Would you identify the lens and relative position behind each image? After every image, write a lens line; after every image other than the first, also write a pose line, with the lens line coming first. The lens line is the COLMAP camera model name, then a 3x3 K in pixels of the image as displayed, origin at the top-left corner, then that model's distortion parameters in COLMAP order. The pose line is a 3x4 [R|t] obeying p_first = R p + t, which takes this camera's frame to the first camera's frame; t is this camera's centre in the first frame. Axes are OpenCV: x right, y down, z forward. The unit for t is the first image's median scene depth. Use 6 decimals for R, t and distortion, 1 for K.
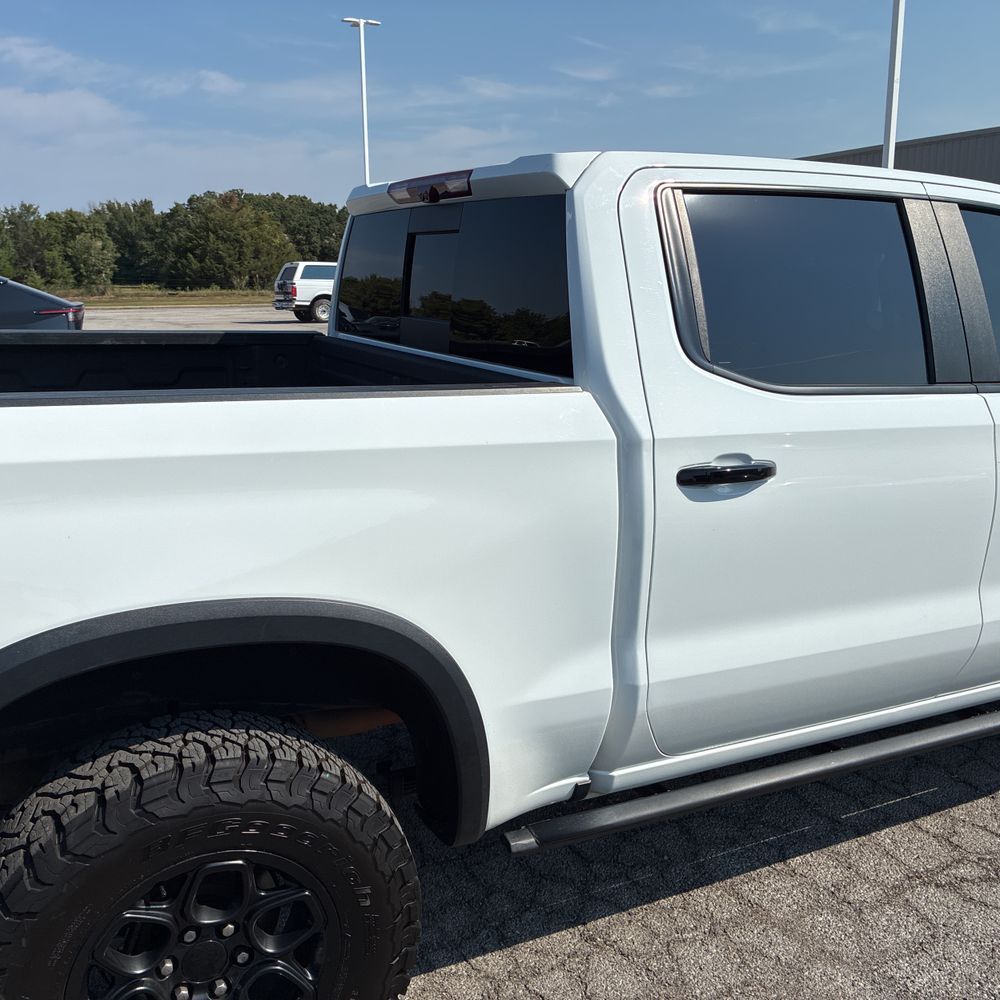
lens RADIAL K [[1023.9, 0, 490.6], [0, 1023.9, 489.1], [0, 0, 1]] dist [0.024847, -0.010539]
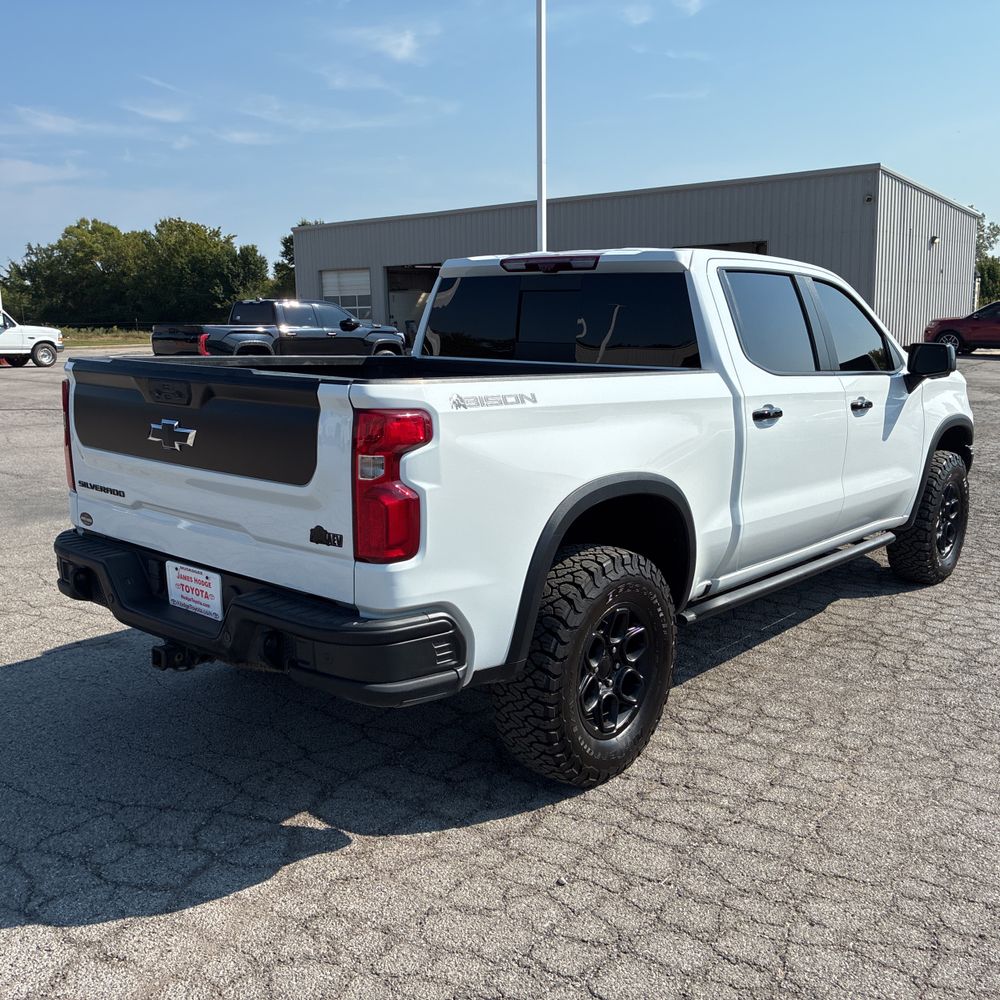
lens RADIAL K [[1028.6, 0, 502.8], [0, 1028.6, 491.0], [0, 0, 1]] dist [0.025542, -0.000738]
pose [[0.920471, -0.068206, 0.384813, -0.850682], [0.084110, 0.996152, -0.024627, 0.115957], [-0.381653, 0.055035, 0.922666, -0.525180]]
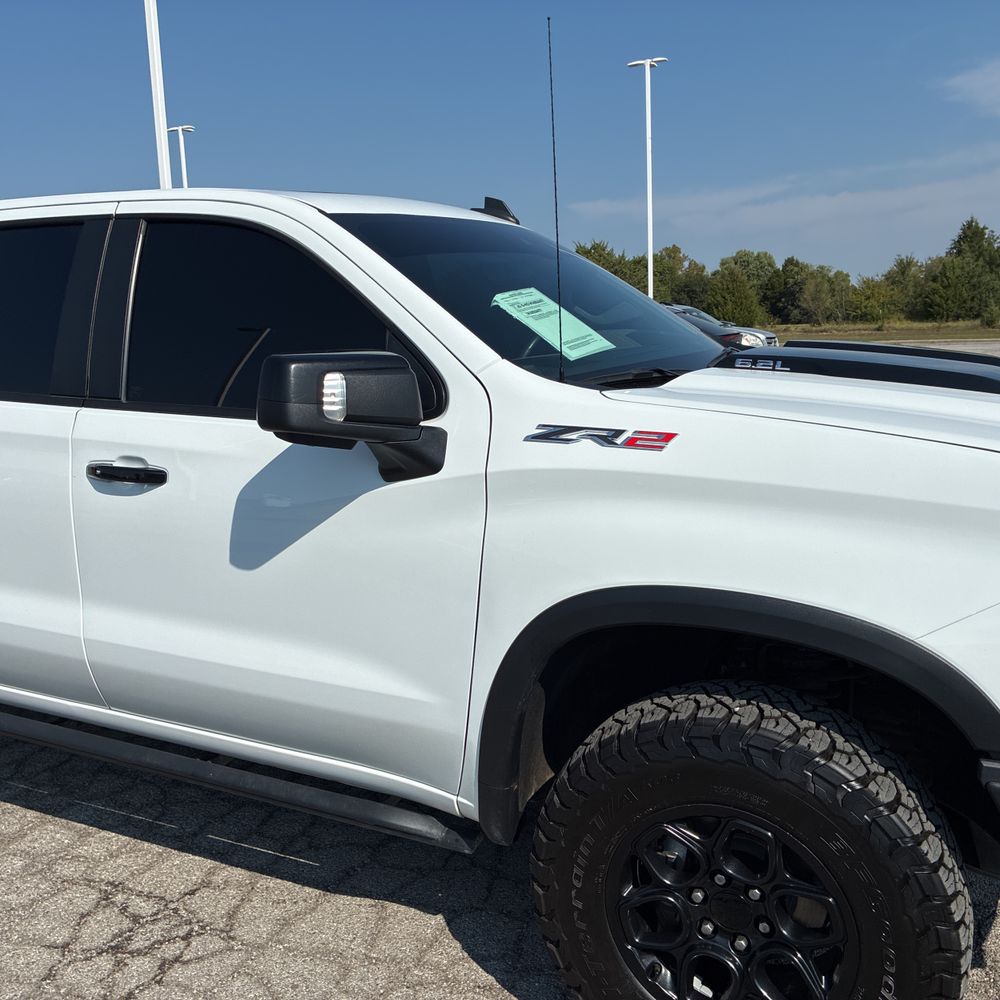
lens RADIAL K [[1023.9, 0, 490.6], [0, 1023.9, 489.1], [0, 0, 1]] dist [0.024847, -0.010539]
pose [[0.587533, 0.114920, -0.800998, 1.533863], [-0.138894, 0.989496, 0.040085, -0.110364], [0.797191, 0.087703, 0.597323, 0.722156]]
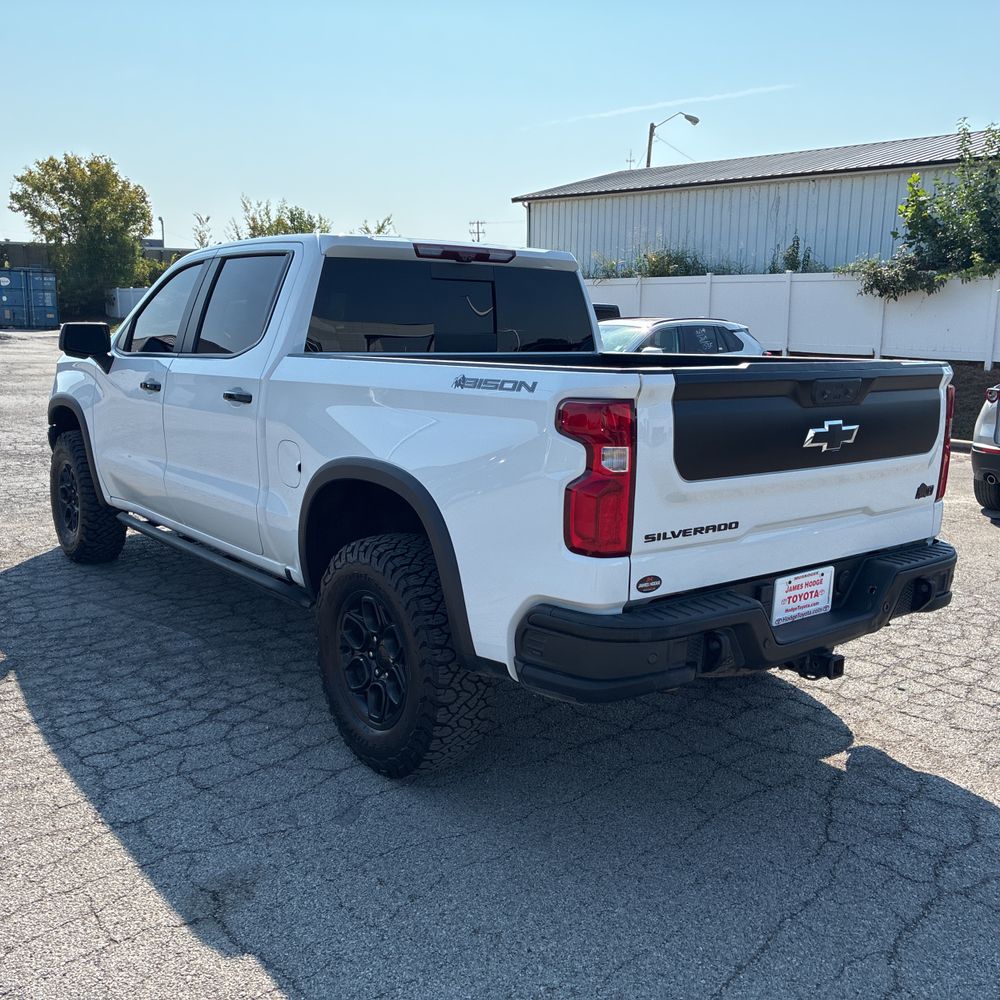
lens RADIAL K [[1005.1, 0, 513.9], [0, 1005.1, 497.2], [0, 0, 1]] dist [0.023762, -0.014103]
pose [[-0.197226, -0.189667, 0.961836, -1.816808], [0.189163, 0.955307, 0.227167, -0.289281], [-0.961935, 0.226747, -0.152533, 1.345297]]
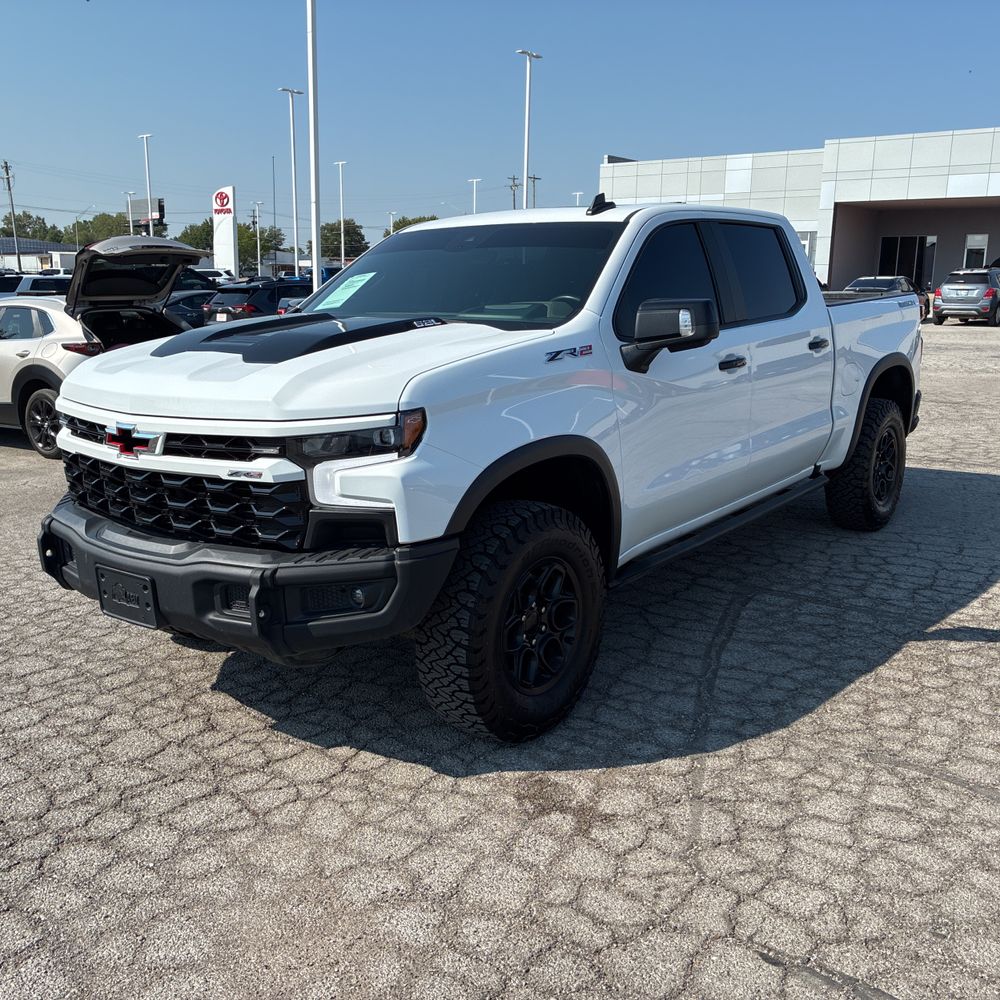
lens RADIAL K [[1000.6, 0, 499.7], [0, 1000.6, 499.2], [0, 0, 1]] dist [0.020045, 0.003048]
pose [[-0.907962, 0.089379, -0.409409, 1.288434], [-0.088210, 0.914334, 0.395237, -0.611660], [0.409662, 0.394974, -0.822297, 2.999193]]
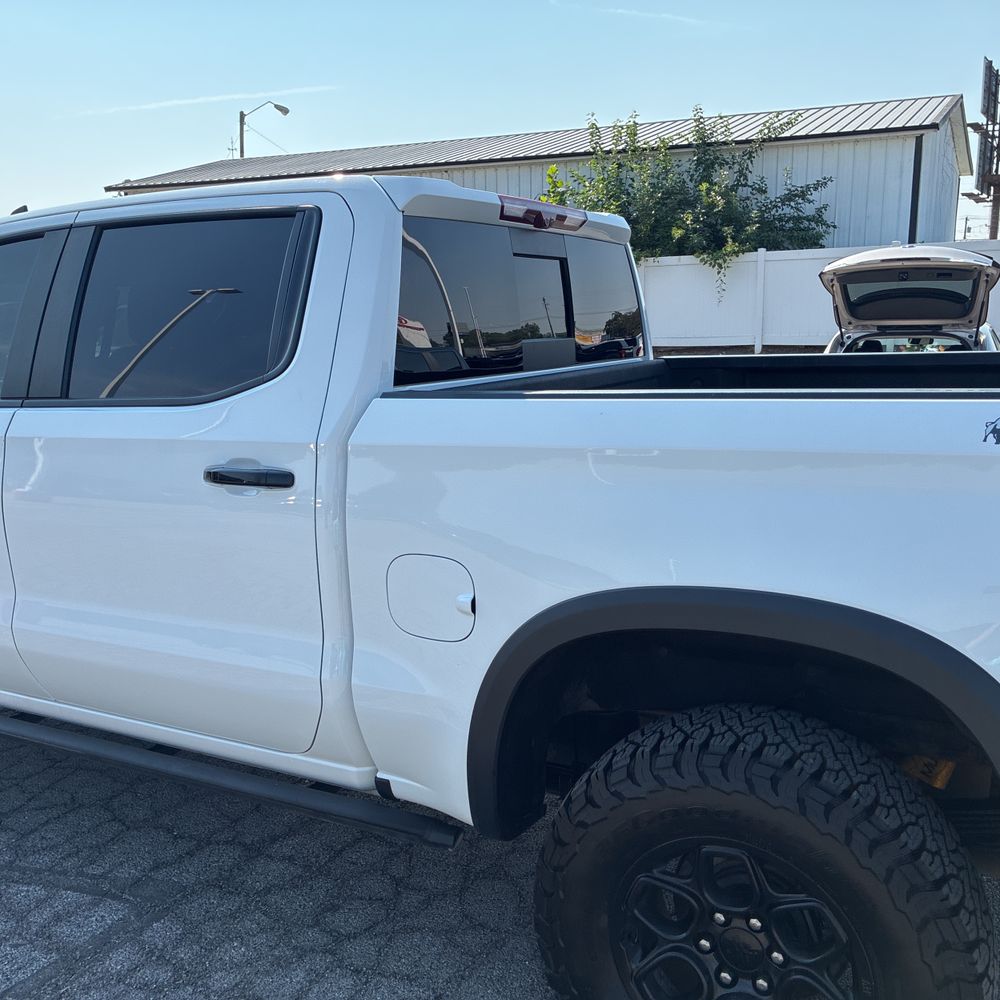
lens RADIAL K [[1003.5, 0, 502.2], [0, 1003.5, 485.2], [0, 0, 1]] dist [0.014094, 0.014153]
pose [[-0.565407, -0.141830, 0.812526, -0.972127], [0.188121, 0.936966, 0.294458, -0.367185], [-0.803073, 0.319342, -0.503086, 1.751368]]
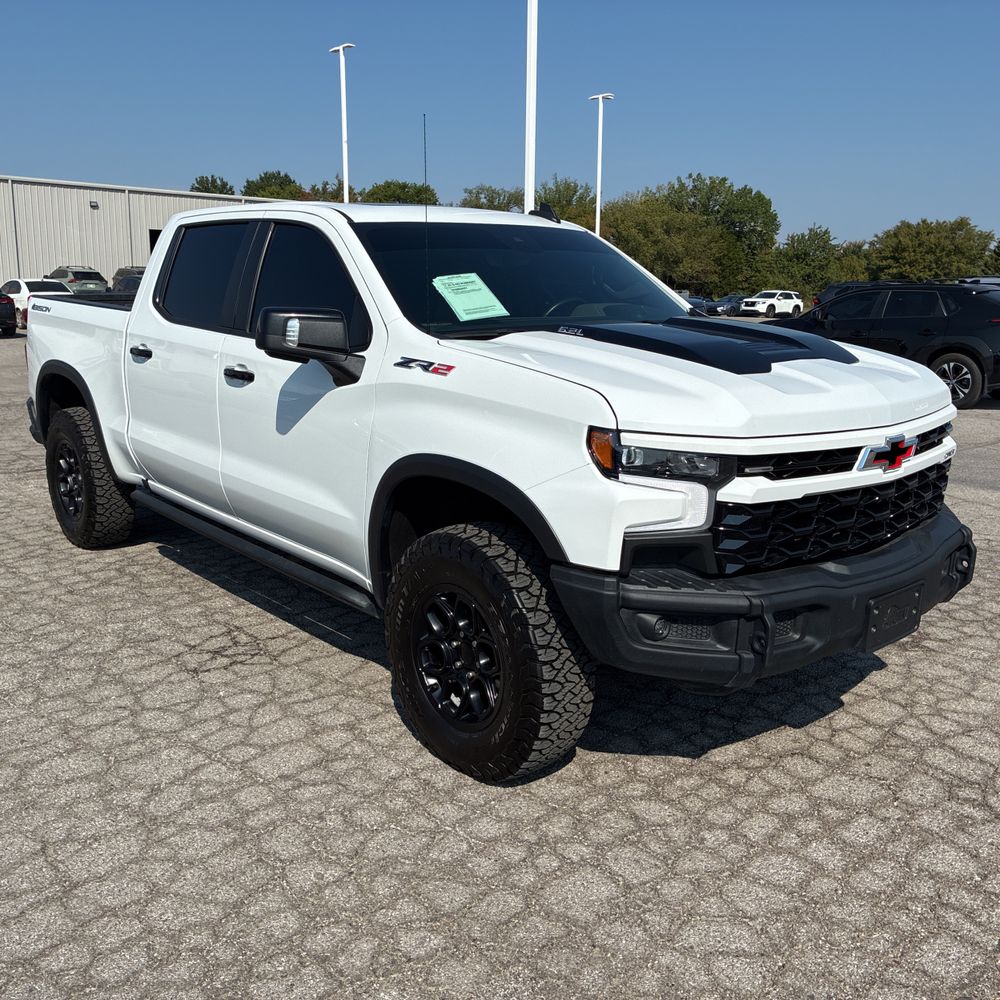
lens RADIAL K [[1023.9, 0, 490.6], [0, 1023.9, 489.1], [0, 0, 1]] dist [0.024847, -0.010539]
pose [[0.227868, 0.192927, -0.954387, 2.250591], [-0.212532, 0.966394, 0.144610, -0.184243], [0.950214, 0.169886, 0.261213, 1.010369]]
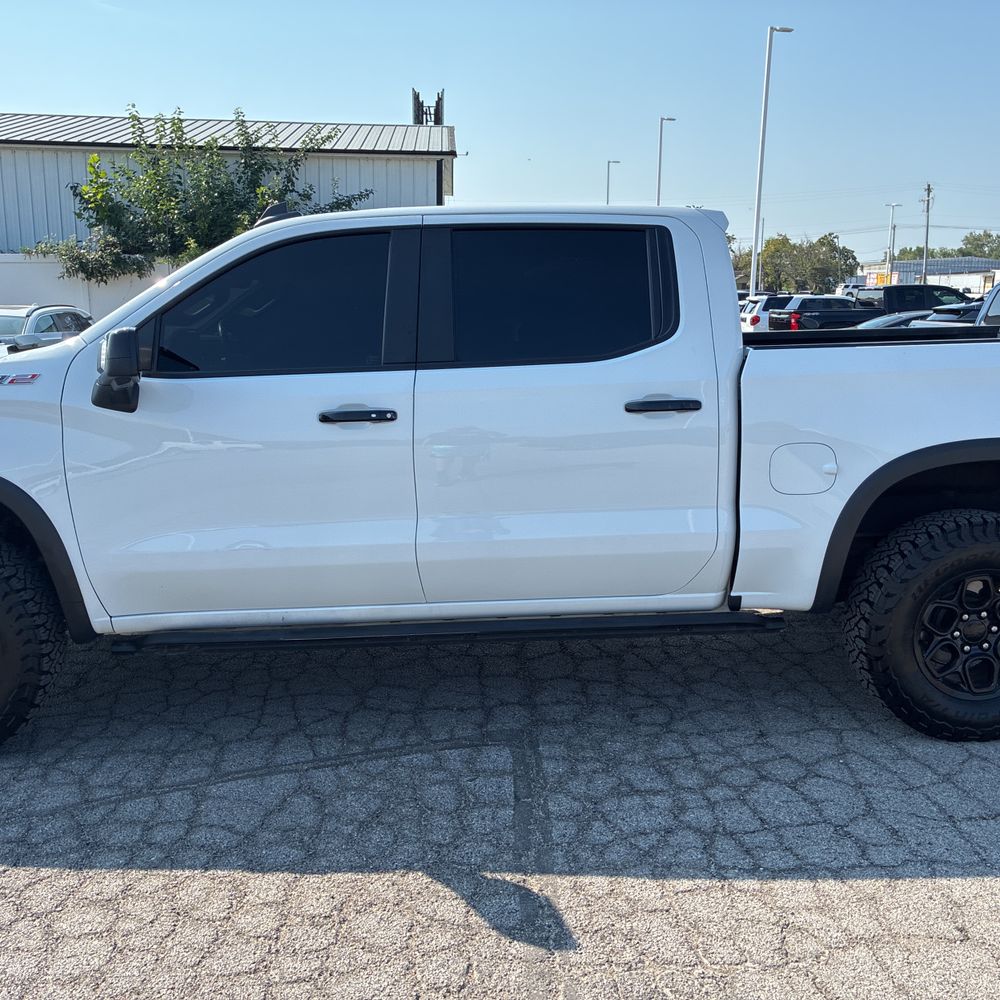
lens RADIAL K [[1003.5, 0, 502.2], [0, 1003.5, 485.2], [0, 0, 1]] dist [0.014094, 0.014153]
pose [[-0.908824, -0.080120, 0.409413, -0.491425], [0.084139, 0.926014, 0.367992, -0.560410], [-0.408606, 0.368888, -0.834843, 2.701353]]
